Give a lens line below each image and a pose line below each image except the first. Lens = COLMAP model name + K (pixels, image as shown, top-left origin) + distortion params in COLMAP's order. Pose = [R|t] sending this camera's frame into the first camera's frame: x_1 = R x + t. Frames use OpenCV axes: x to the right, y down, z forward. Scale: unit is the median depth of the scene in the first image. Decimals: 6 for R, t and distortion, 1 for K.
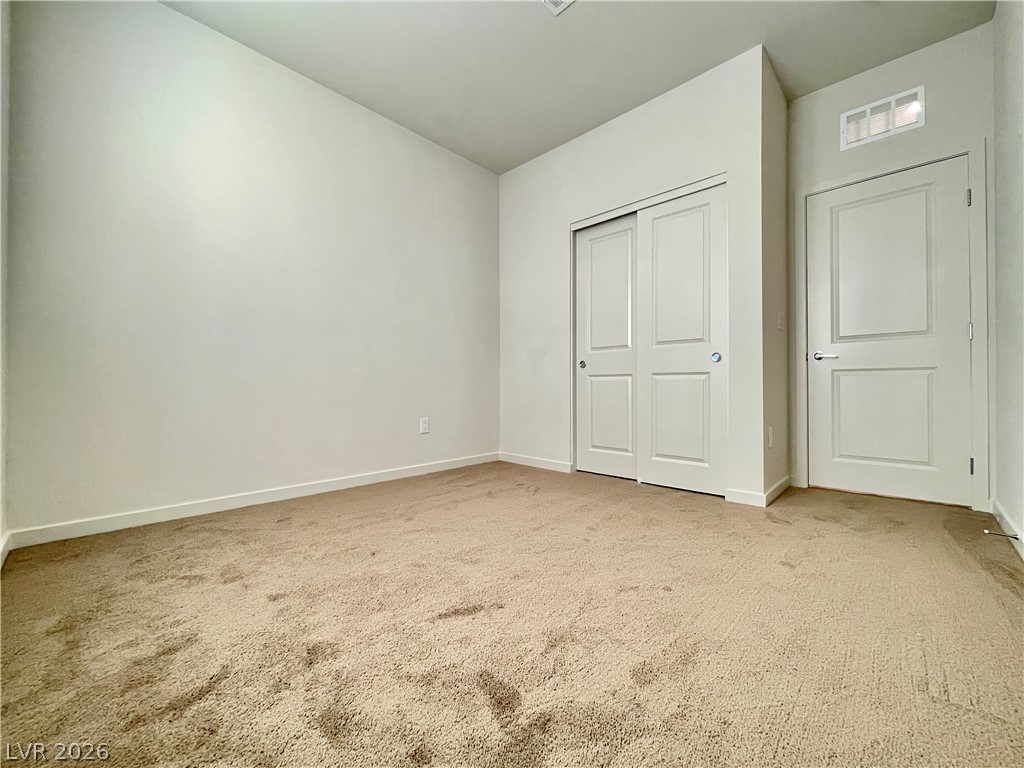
lens RADIAL K [[411.9, 0, 512.0], [0, 411.9, 384.0], [0, 0, 1]] dist [-0.001211, -0.000919]
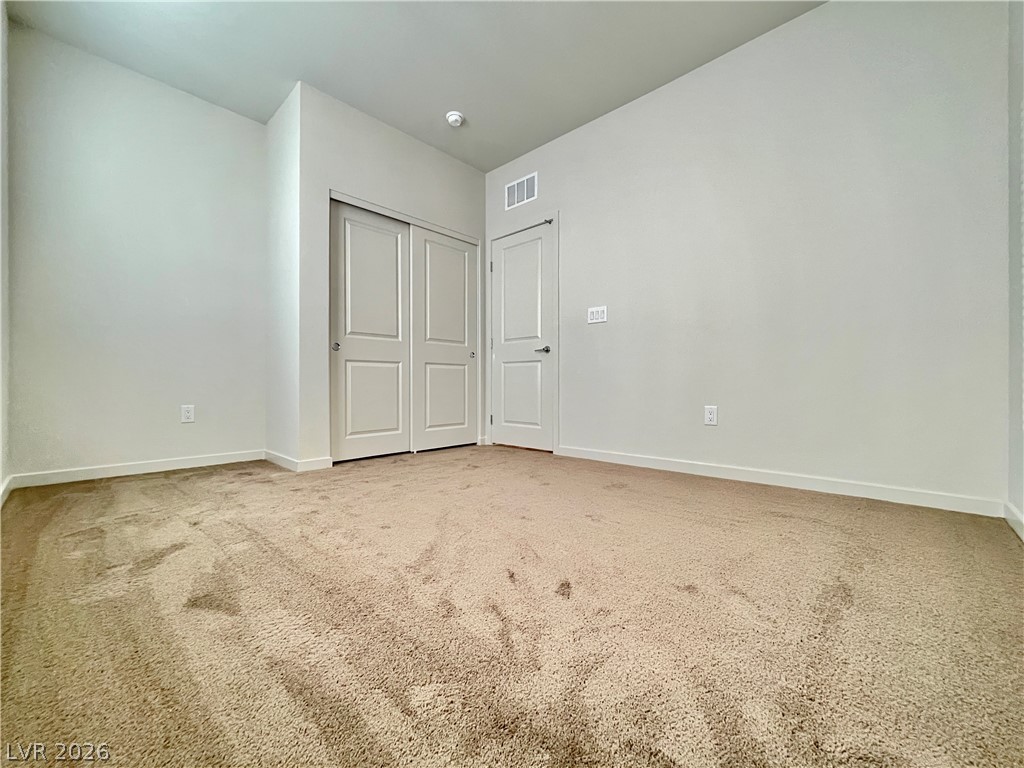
lens RADIAL K [[413.2, 0, 508.1], [0, 413.2, 384.6], [0, 0, 1]] dist [0.001826, 0.000657]
pose [[0.999899, 0.009434, -0.010626, 0.214088], [-0.009320, 0.999898, 0.010787, 0.033590], [0.010727, -0.010687, 0.999885, -0.174669]]
